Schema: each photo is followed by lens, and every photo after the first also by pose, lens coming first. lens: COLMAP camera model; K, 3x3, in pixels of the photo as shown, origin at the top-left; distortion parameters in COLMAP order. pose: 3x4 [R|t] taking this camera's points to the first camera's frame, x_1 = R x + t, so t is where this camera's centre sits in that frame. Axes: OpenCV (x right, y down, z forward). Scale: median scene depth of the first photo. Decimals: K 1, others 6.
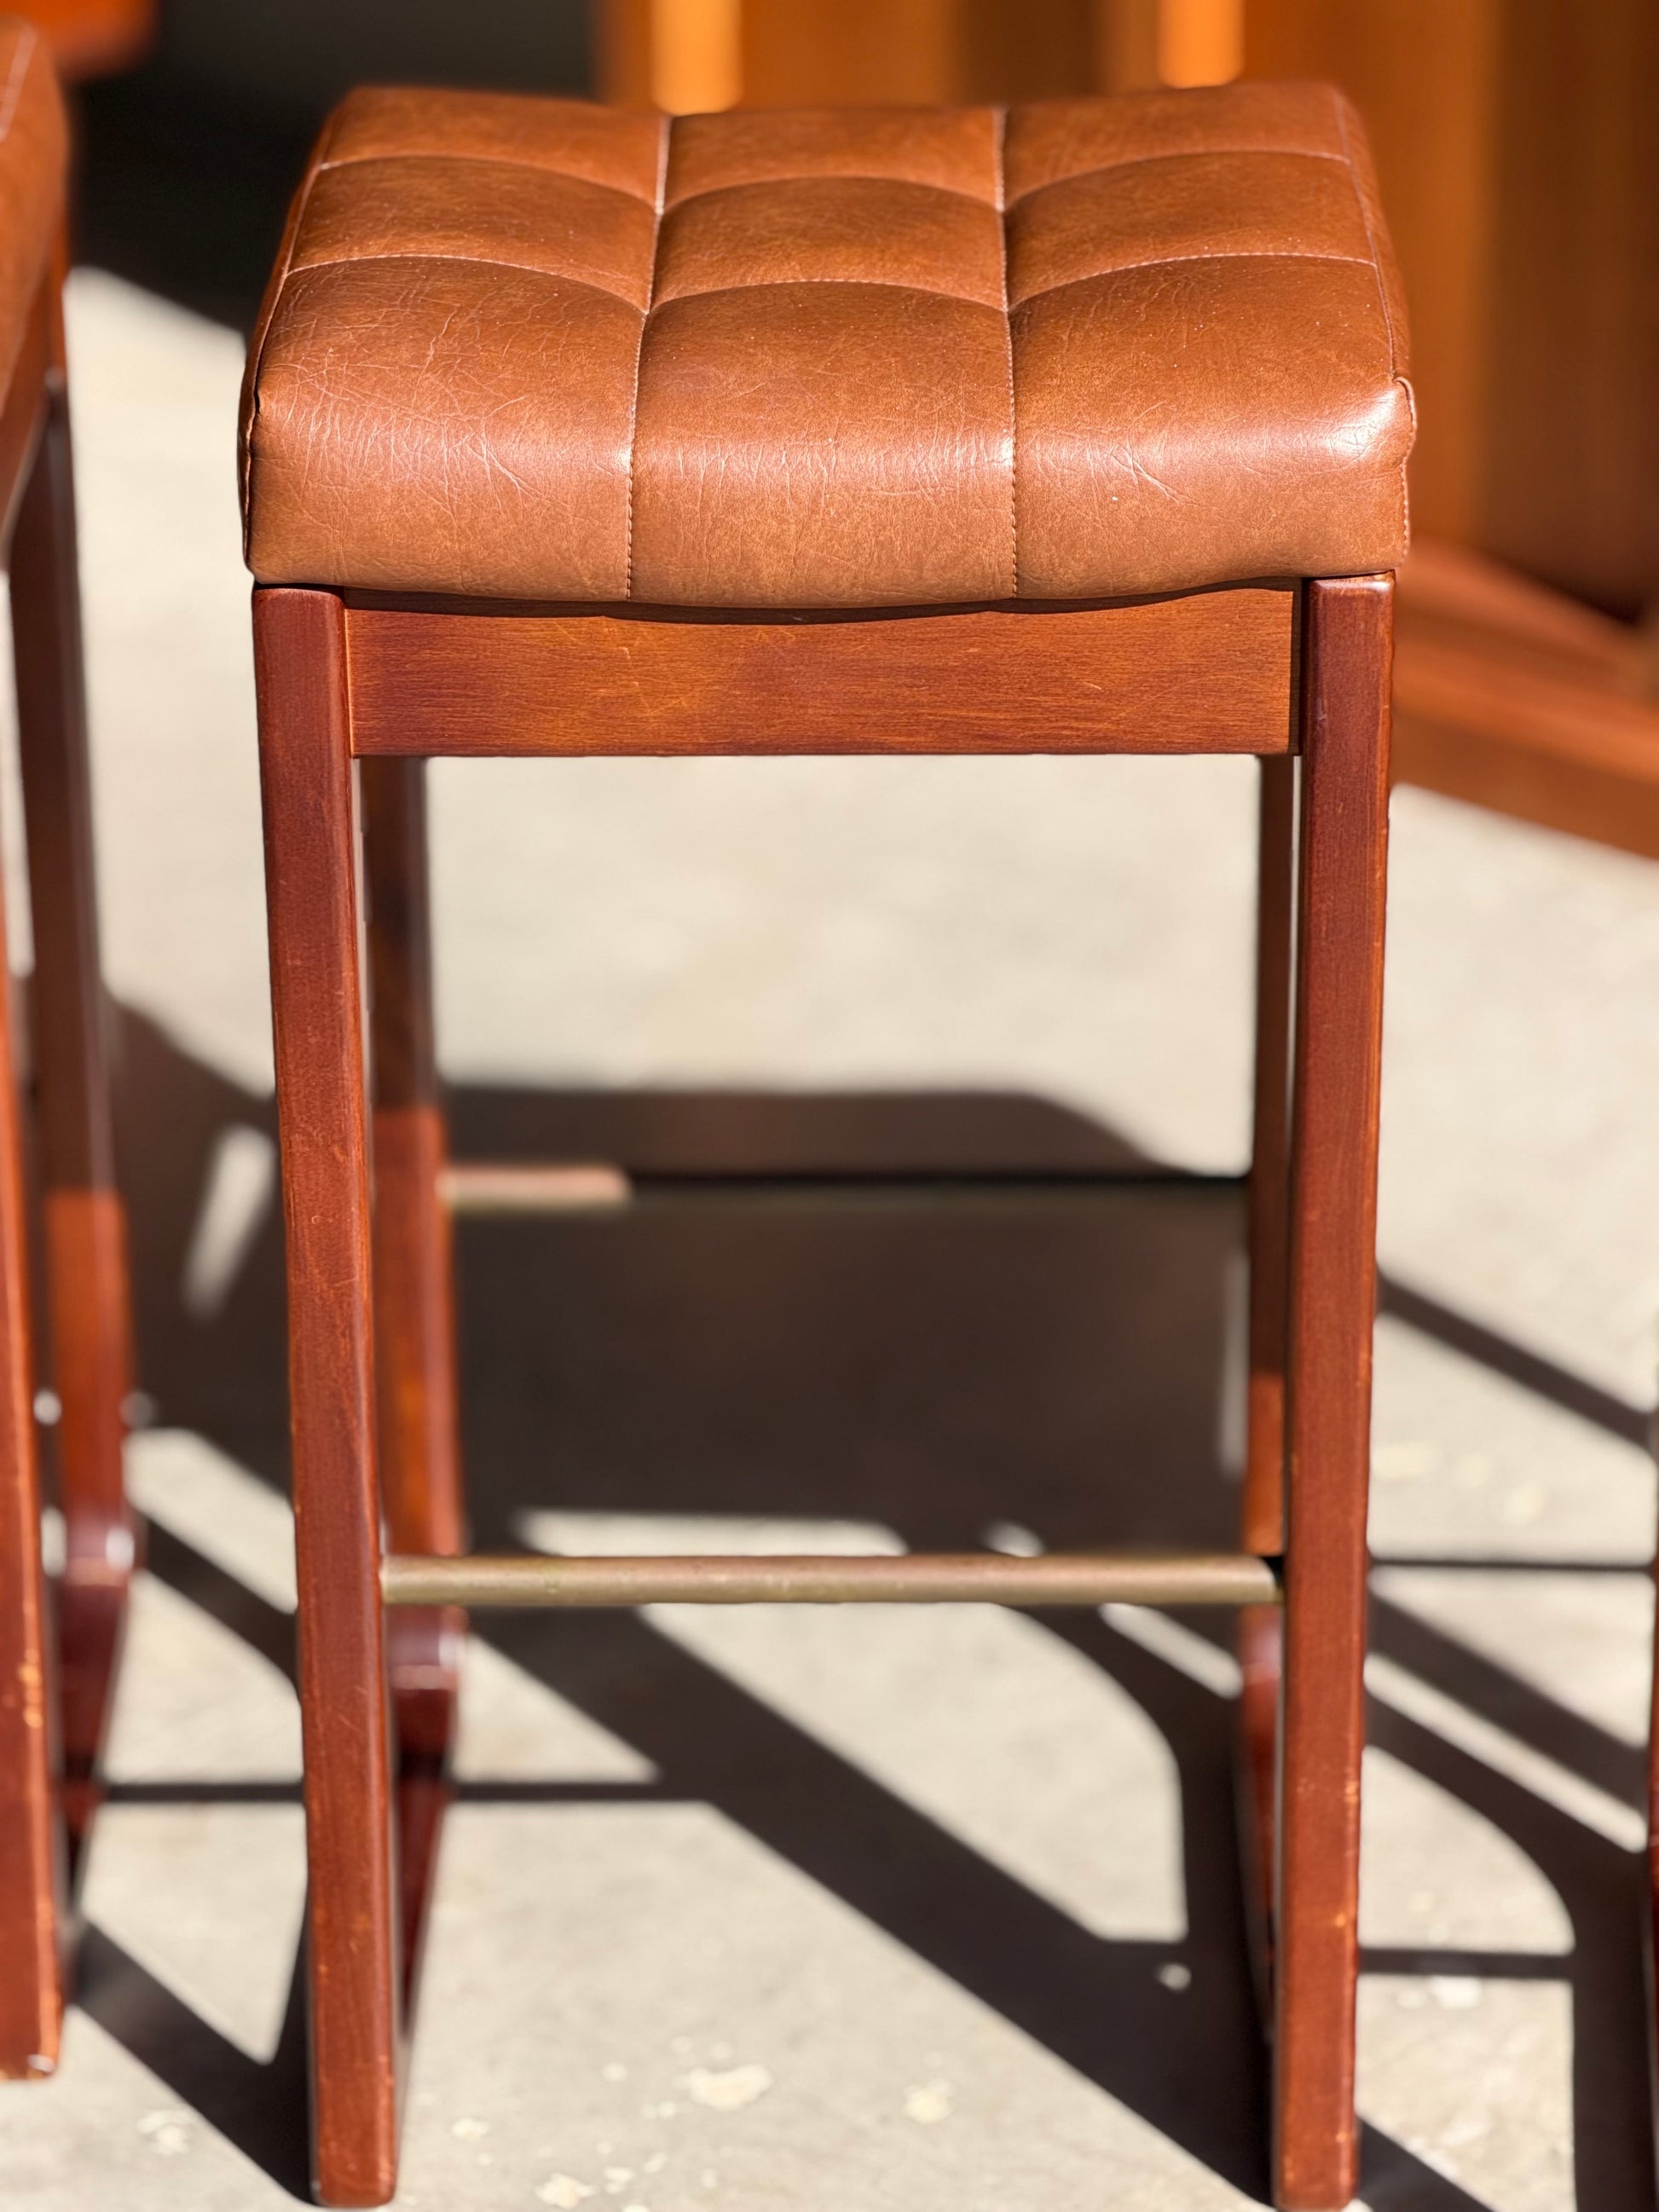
lens RADIAL K [[6770.2, 0, 760.7], [0, 6770.2, 1005.0], [0, 0, 1]] dist [0.219741, -0.415411]
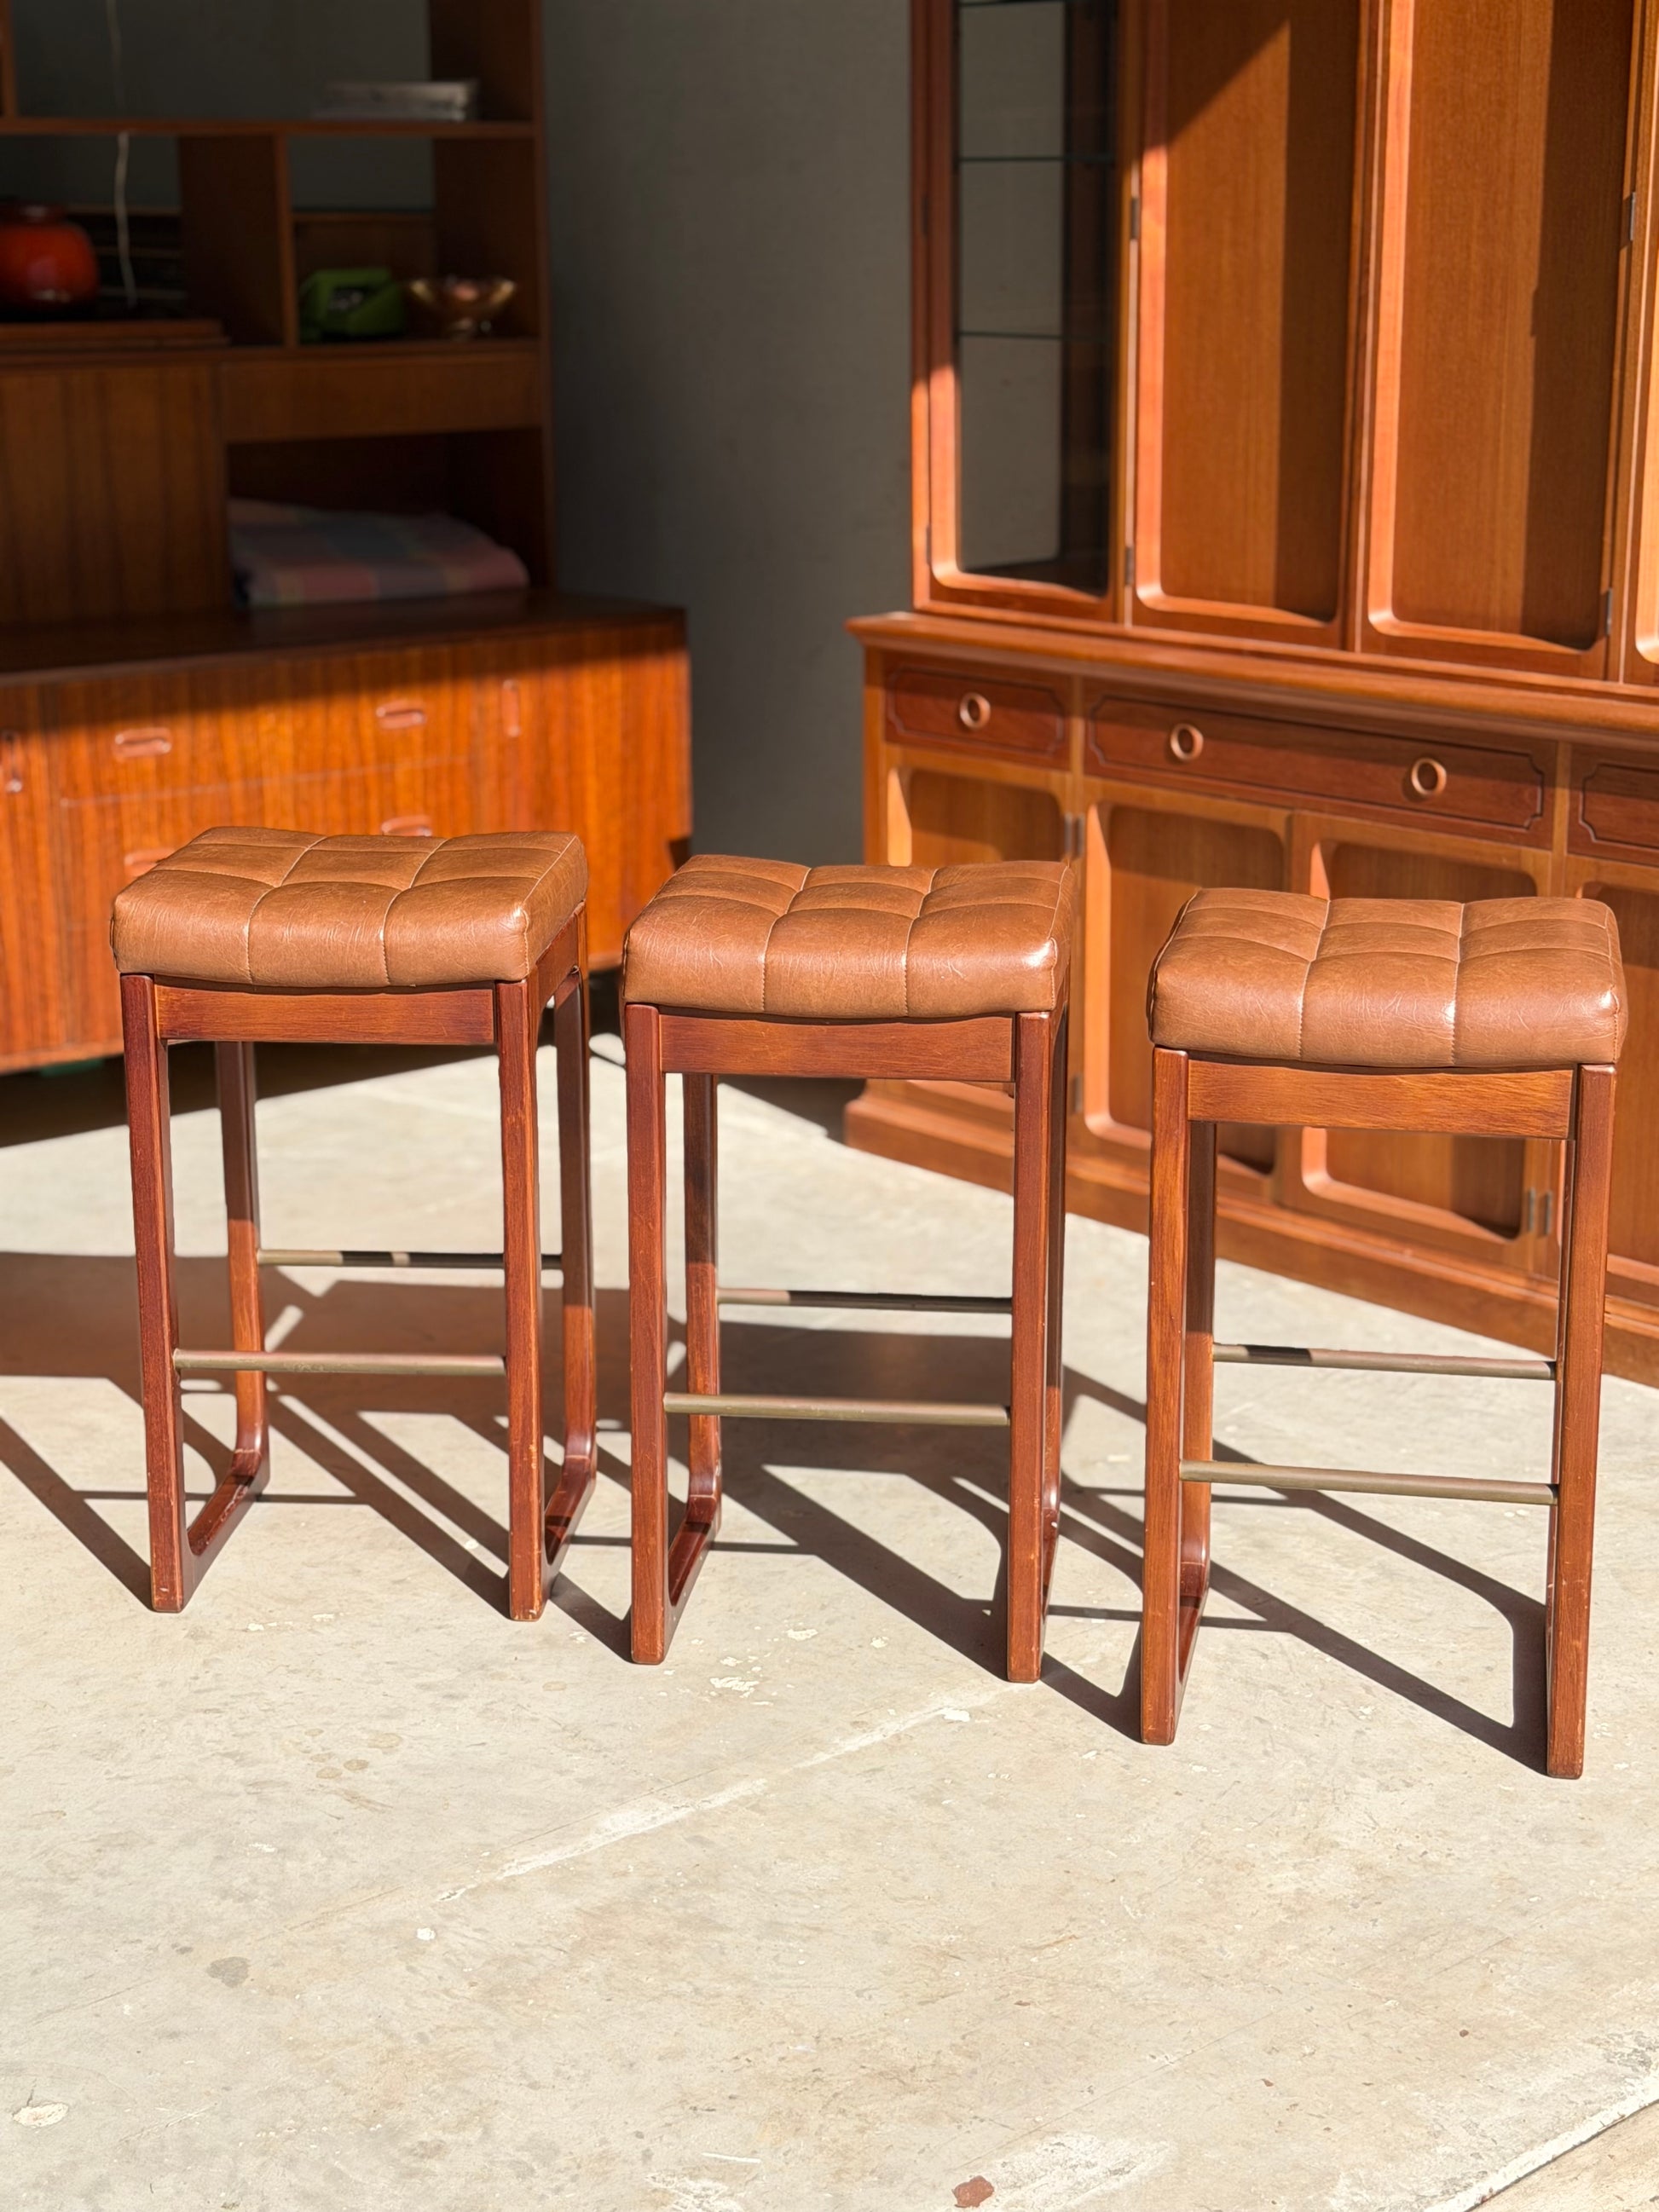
lens RADIAL K [[3438.7, 0, 840.1], [0, 3438.7, 1100.9], [0, 0, 1]] dist [0.126918, -0.080449]
pose [[0.996235, 0.034890, -0.079360, 0.119071], [-0.046418, 0.987835, -0.148413, 0.174394], [0.073216, 0.151538, 0.985736, -0.331993]]
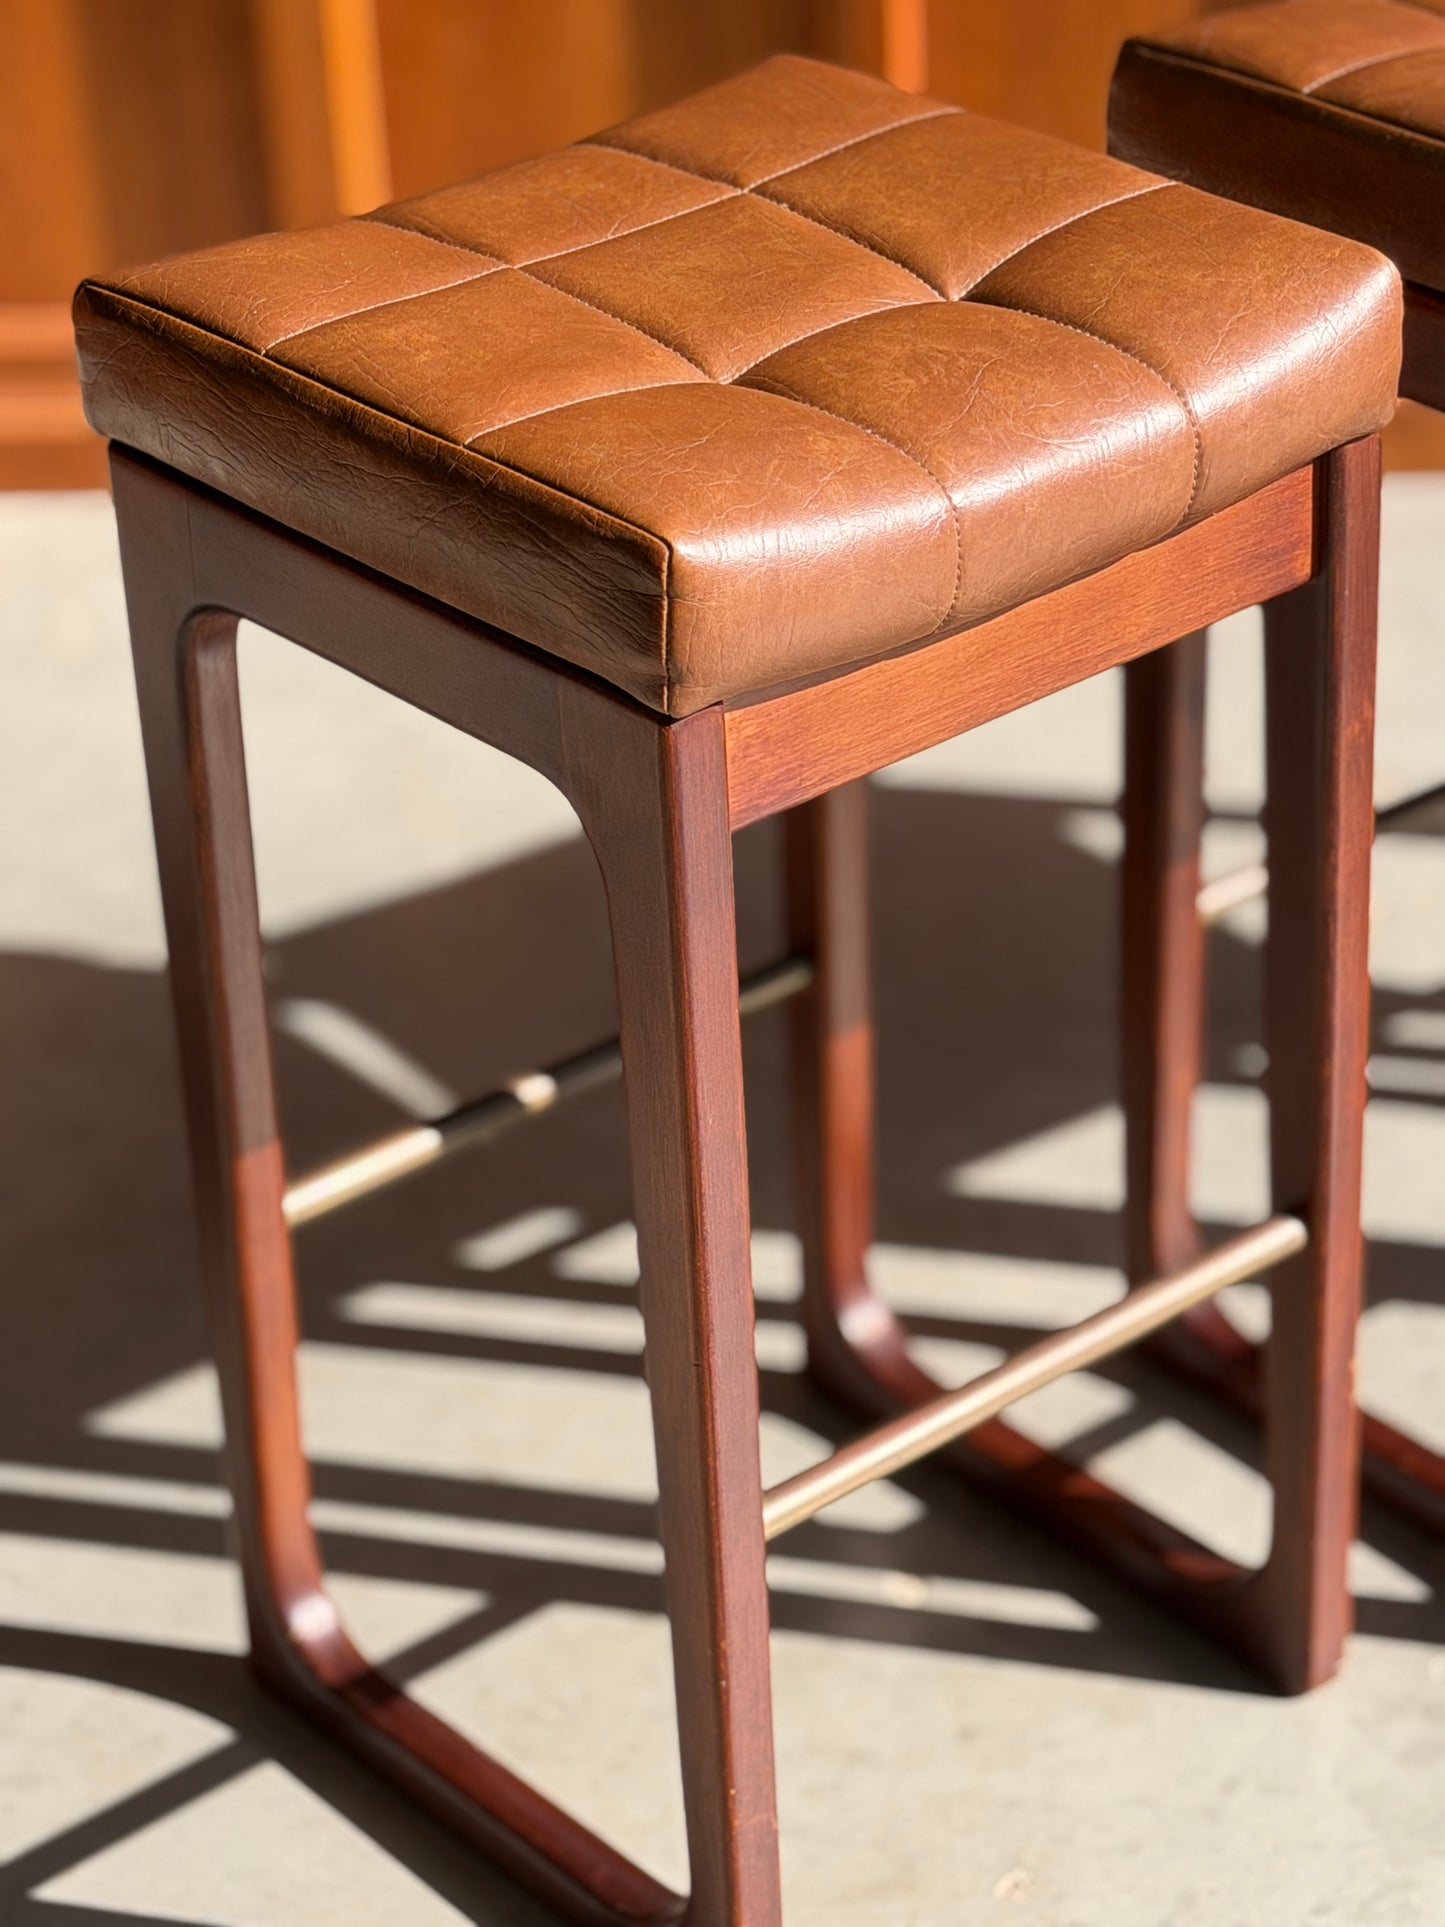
lens RADIAL K [[4799.7, 0, 719.1], [0, 4799.7, 990.8], [0, 0, 1]] dist [0.115979, -0.046204]
pose [[0.772564, -0.331228, 0.541695, -0.710105], [0.281055, 0.943411, 0.176023, -0.164744], [-0.569345, 0.016257, 0.821938, 0.396900]]
